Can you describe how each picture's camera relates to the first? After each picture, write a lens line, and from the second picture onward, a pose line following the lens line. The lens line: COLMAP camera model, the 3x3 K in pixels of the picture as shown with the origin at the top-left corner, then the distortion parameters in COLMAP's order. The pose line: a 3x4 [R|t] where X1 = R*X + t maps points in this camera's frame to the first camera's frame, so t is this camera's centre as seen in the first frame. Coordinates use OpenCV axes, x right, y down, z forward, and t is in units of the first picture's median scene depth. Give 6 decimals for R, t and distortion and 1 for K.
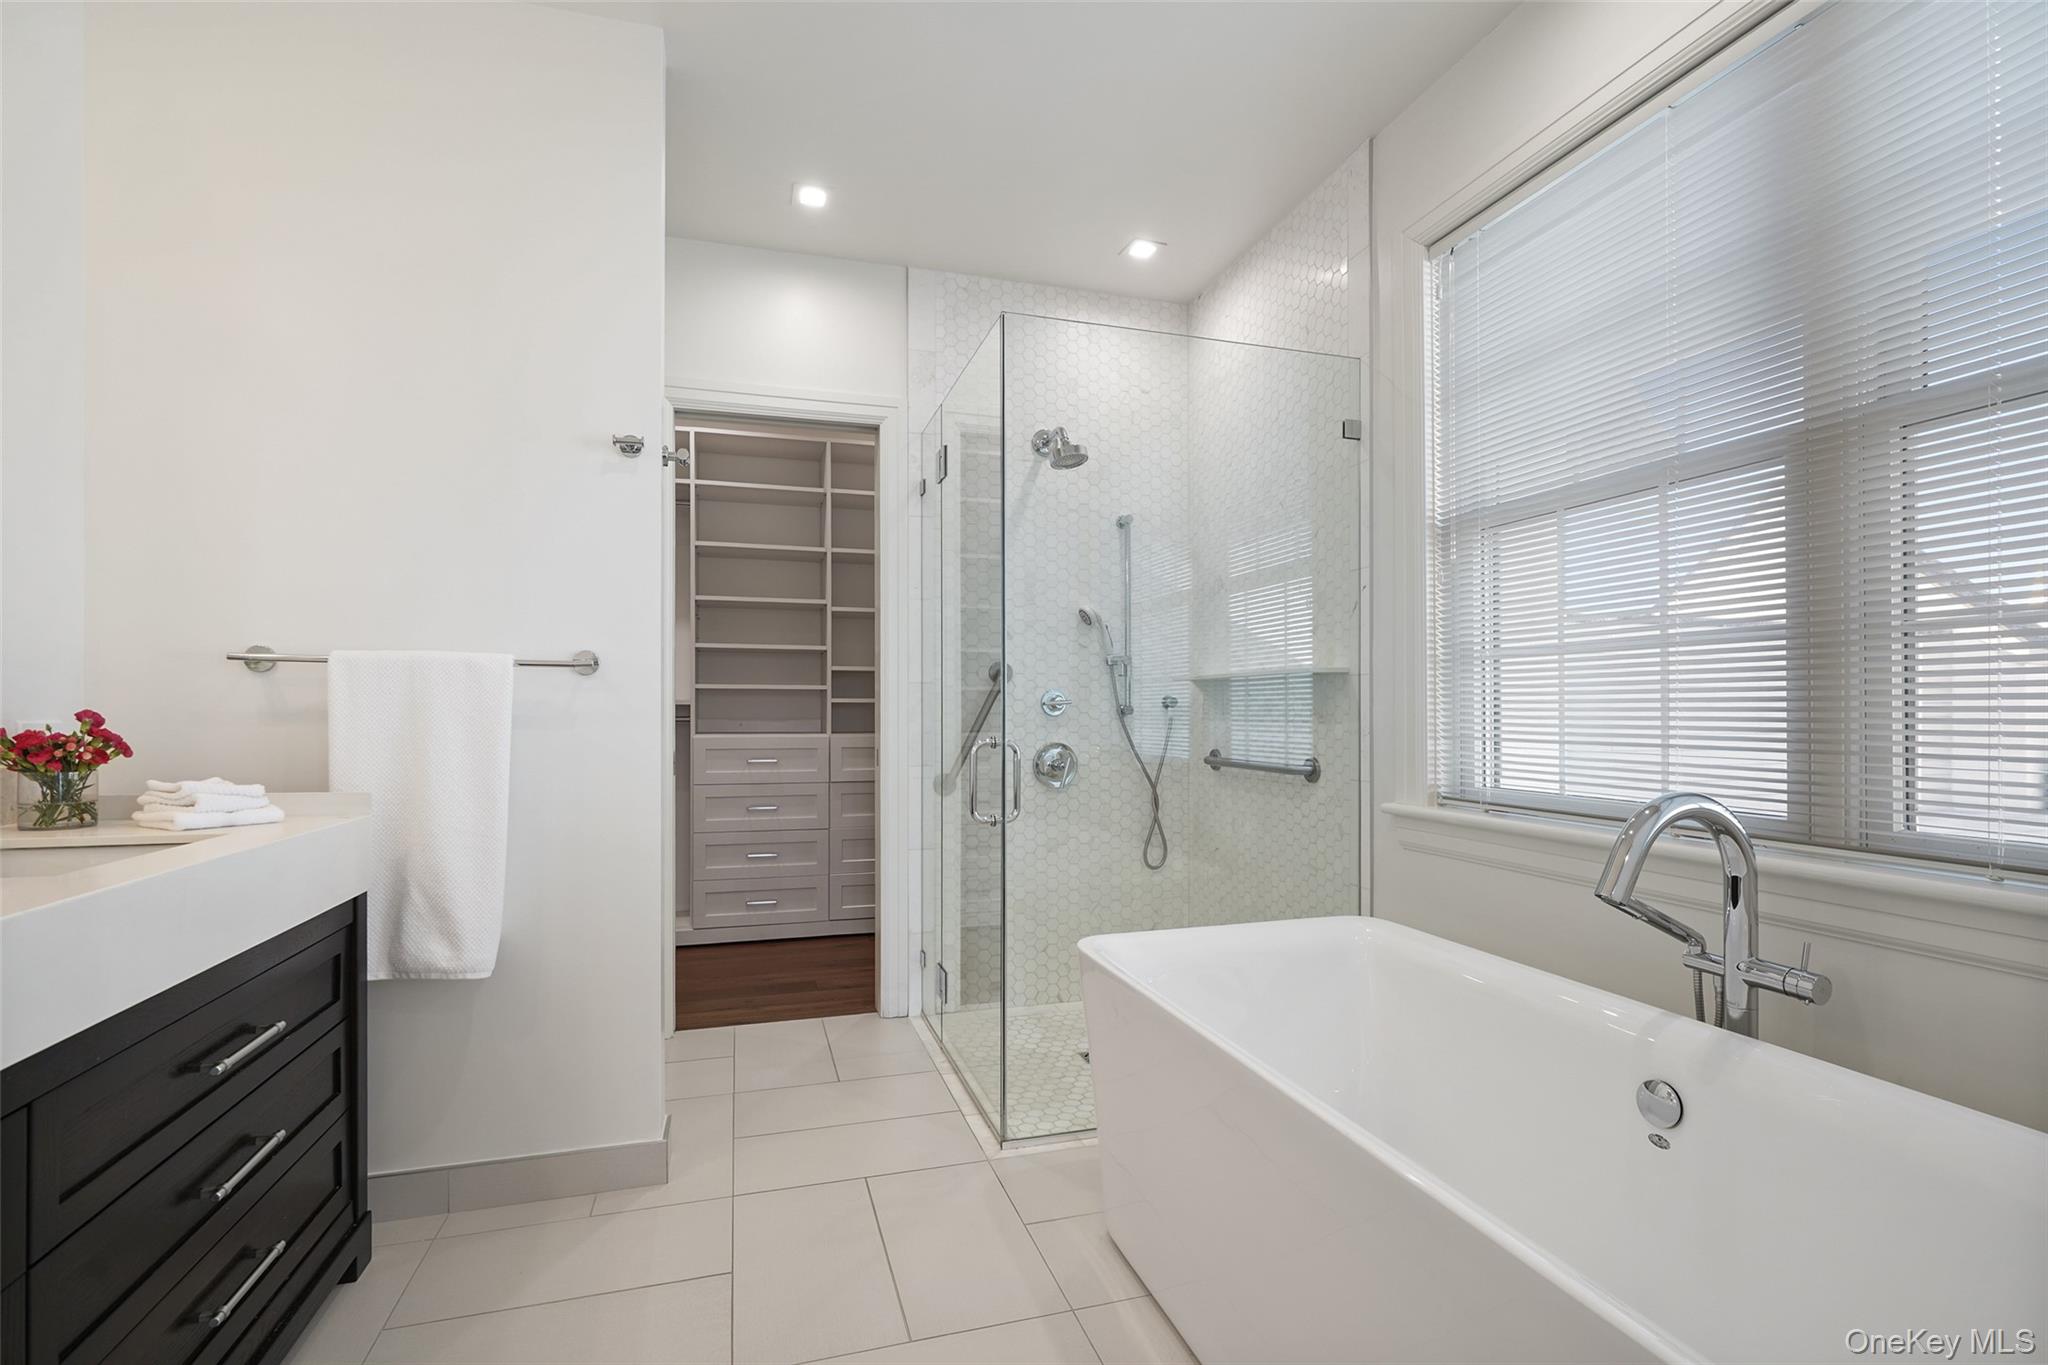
lens RADIAL K [[944.1, 0, 1018.2], [0, 944.1, 699.0], [0, 0, 1]] dist [-0.006685, 0.002648]
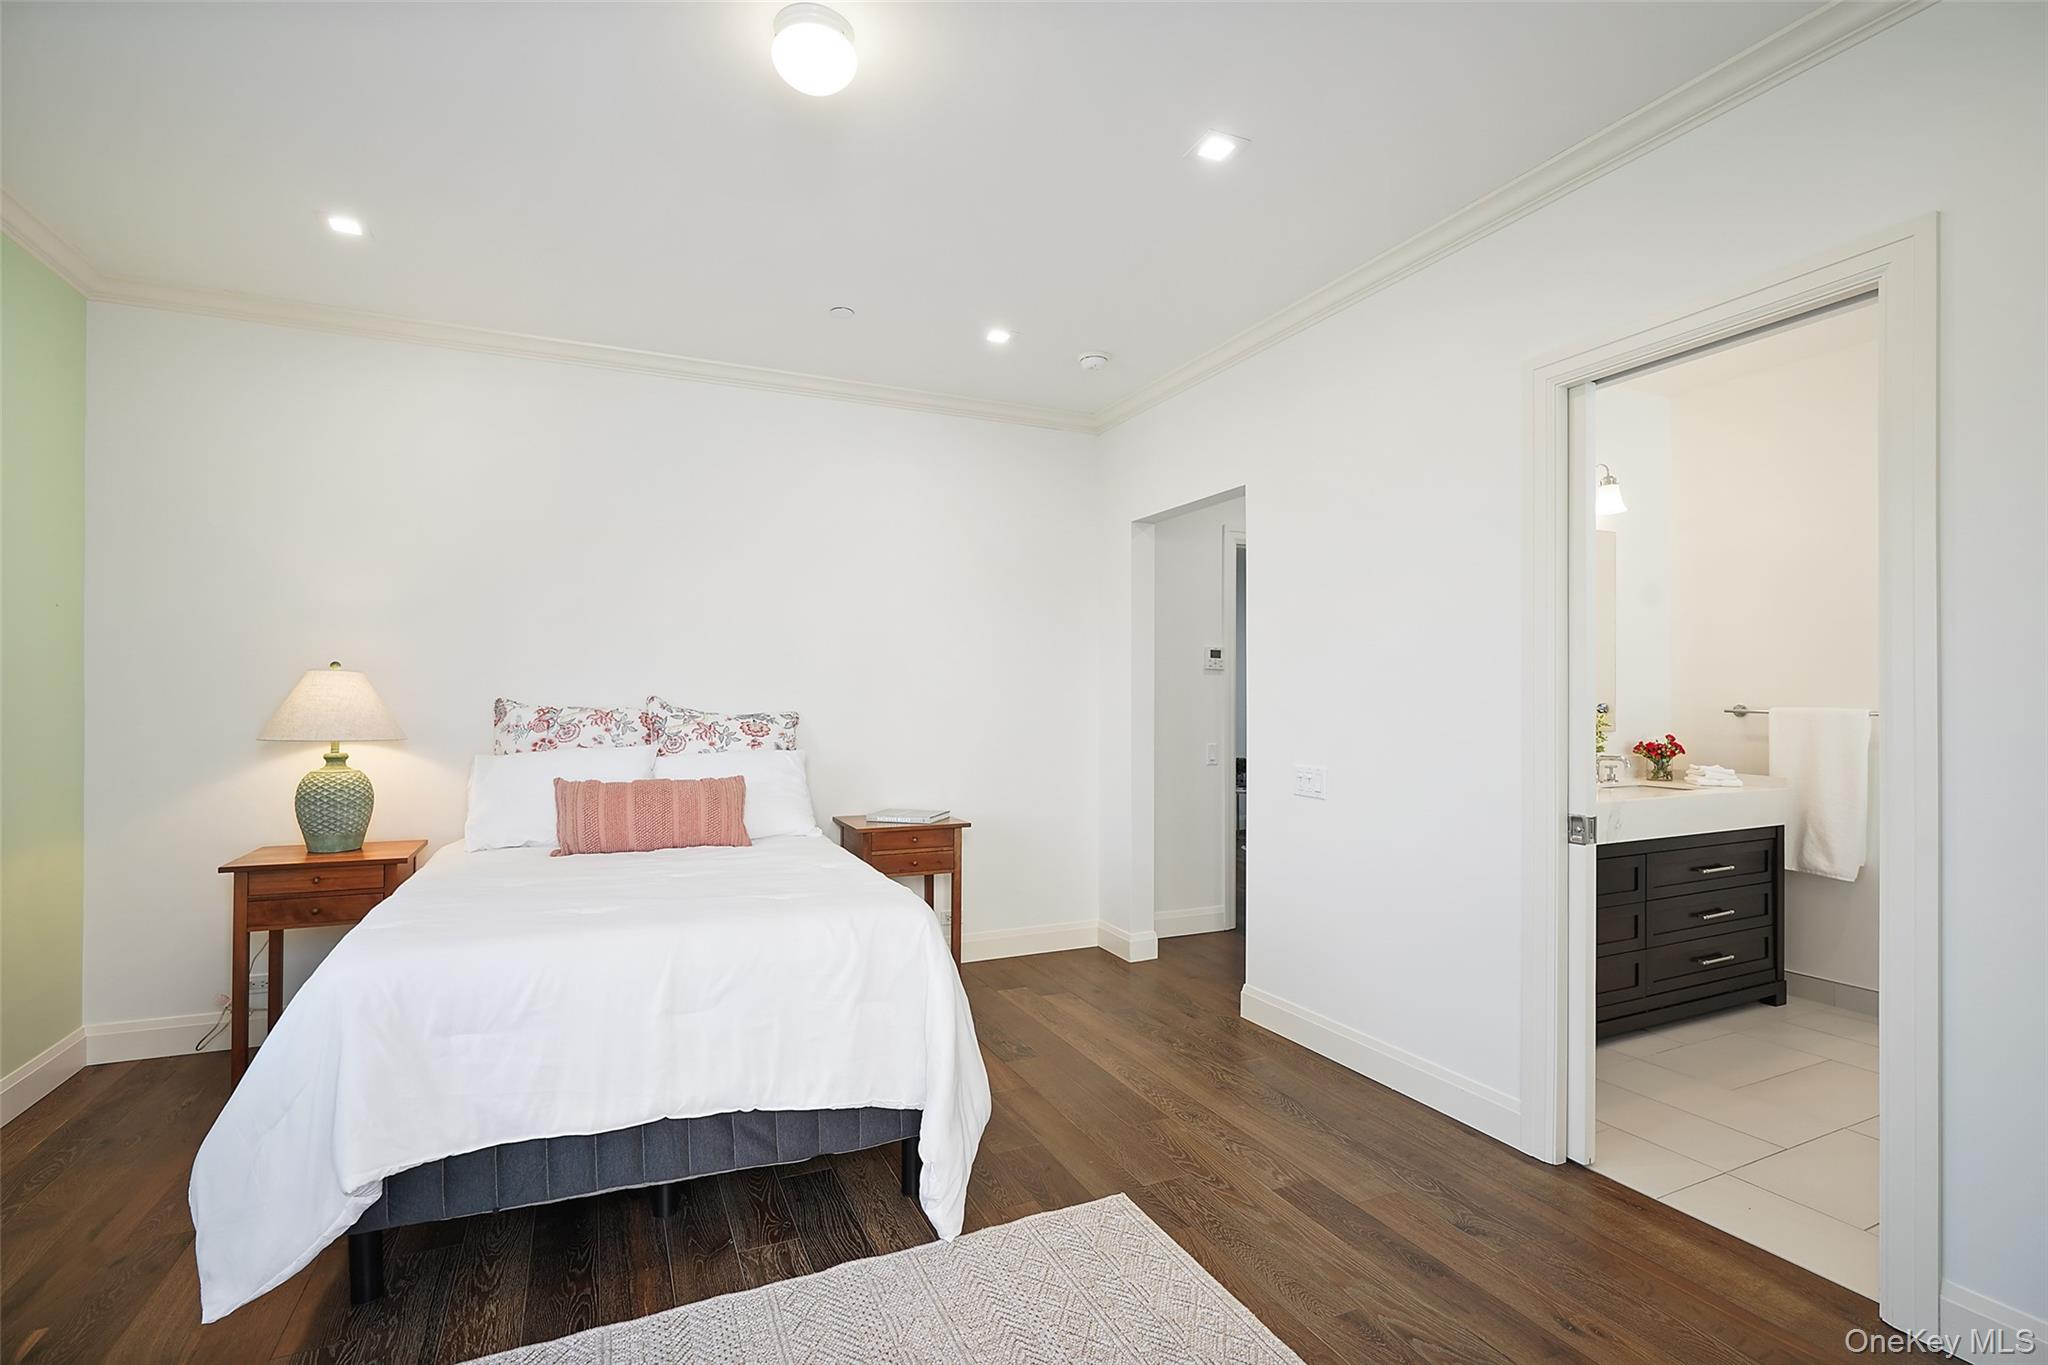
lens RADIAL K [[944.1, 0, 1023.7], [0, 944.1, 694.9], [0, 0, 1]] dist [-0.006685, 0.002648]
pose [[0.159281, -0.005618, -0.987217, 1.158503], [0.002360, 0.999983, -0.005310, -0.081091], [0.987231, -0.001484, 0.159291, -1.047757]]
